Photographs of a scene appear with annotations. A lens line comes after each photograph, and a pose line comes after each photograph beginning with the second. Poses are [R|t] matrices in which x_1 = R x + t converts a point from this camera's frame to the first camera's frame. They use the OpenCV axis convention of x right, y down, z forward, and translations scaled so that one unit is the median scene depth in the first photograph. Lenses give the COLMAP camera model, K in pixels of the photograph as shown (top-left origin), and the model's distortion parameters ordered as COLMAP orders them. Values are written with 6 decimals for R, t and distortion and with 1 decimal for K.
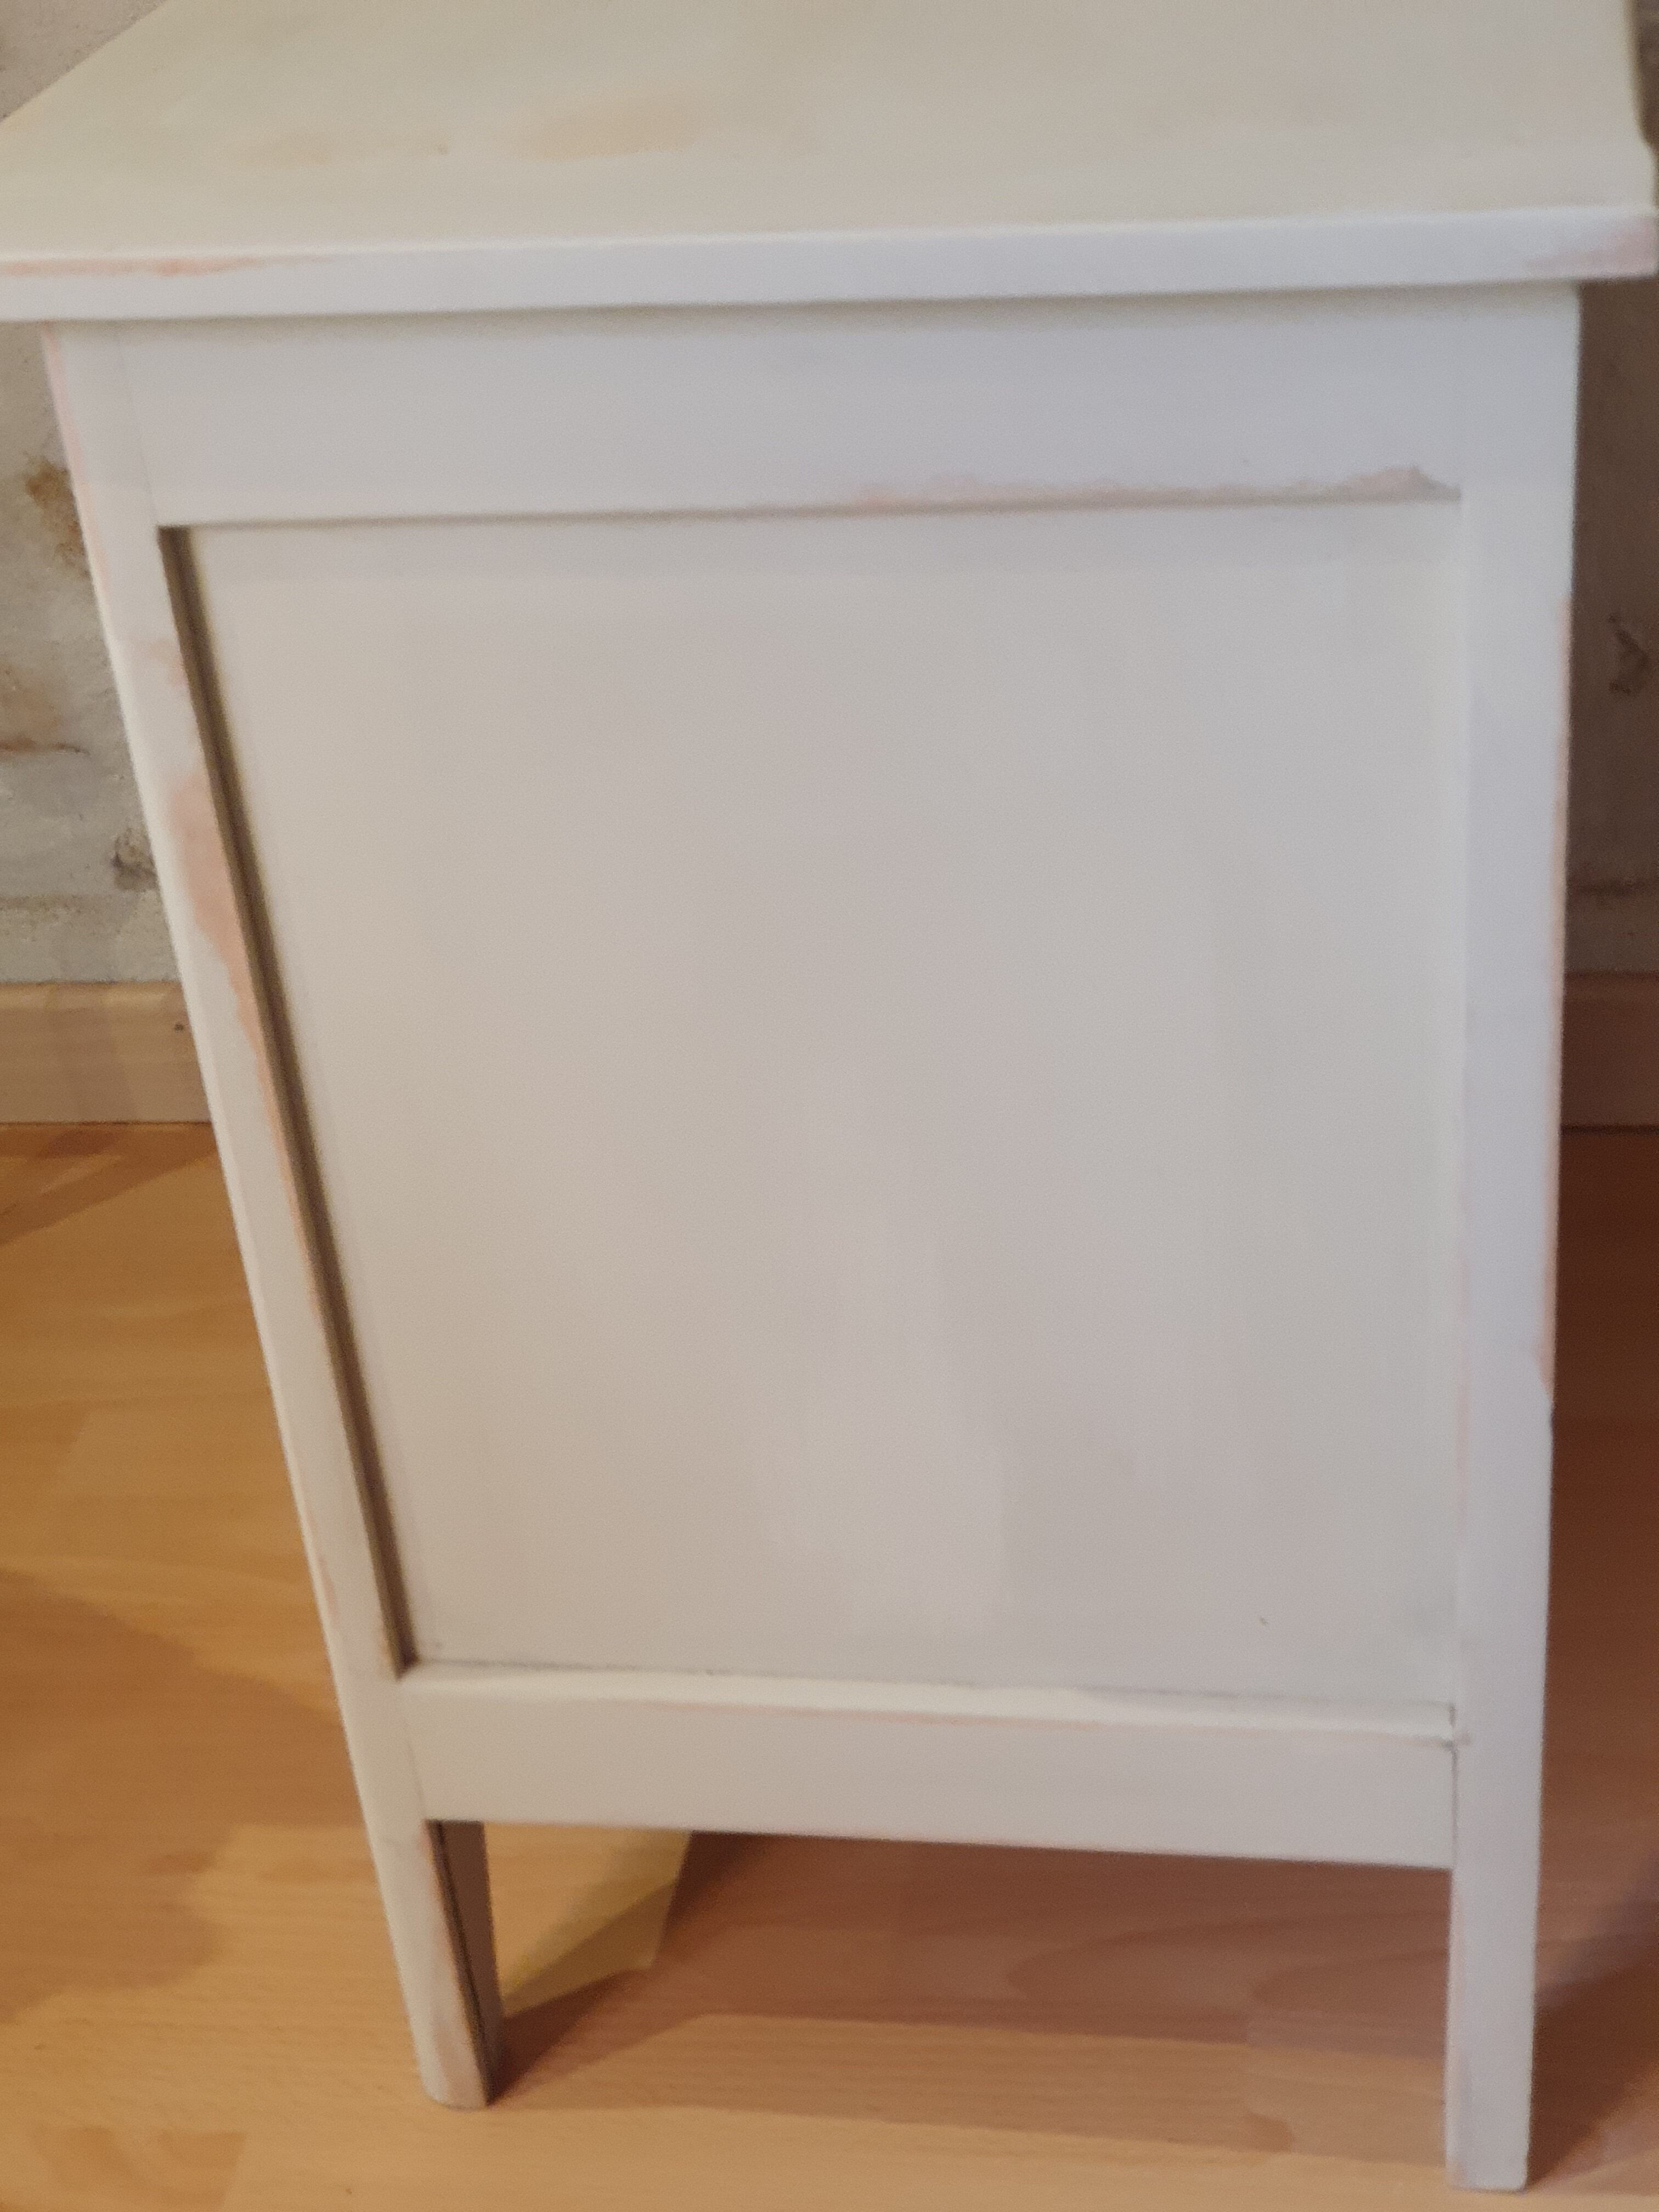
lens RADIAL K [[3264.3, 0, 829.5], [0, 3264.3, 1106.0], [0, 0, 1]] dist [0.004023, -0.001673]
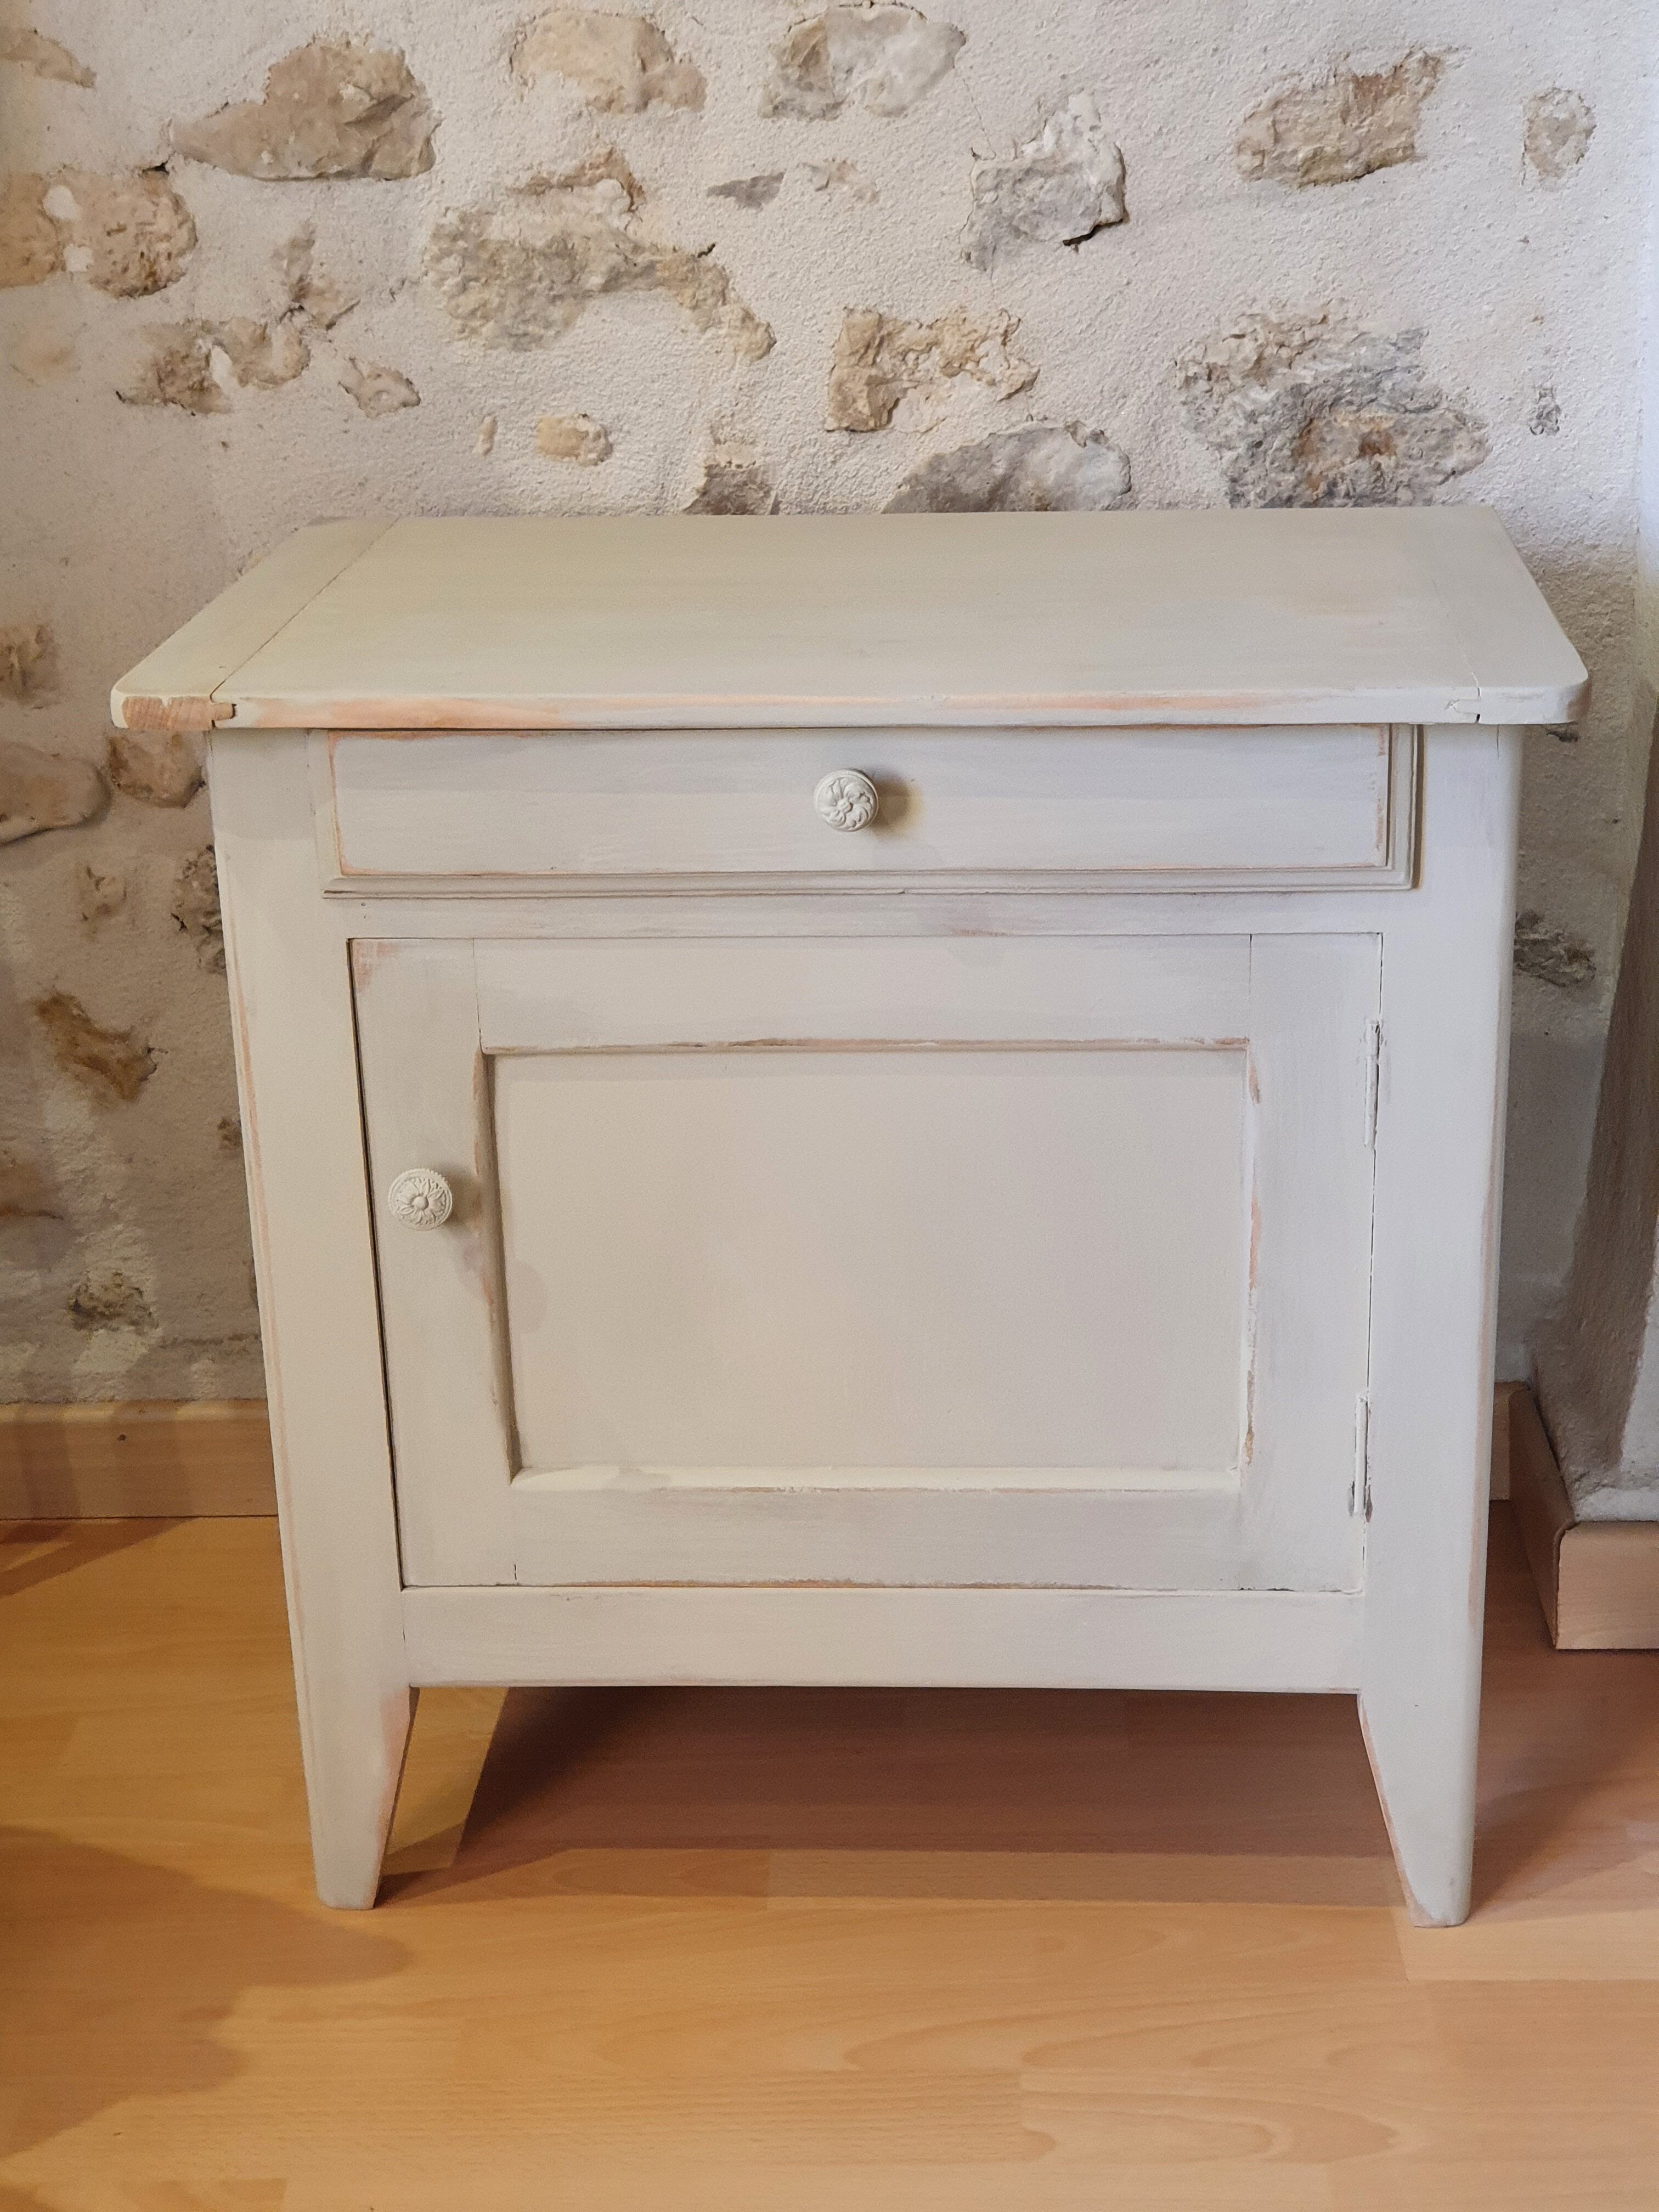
lens RADIAL K [[3246.9, 0, 829.5], [0, 3246.9, 1106.0], [0, 0, 1]] dist [-0.112180, 1.061613]
pose [[0.992287, 0.017709, 0.122689, -0.089273], [0.006347, 0.981185, -0.192964, 0.097908], [-0.123798, 0.192254, 0.973505, -0.284090]]
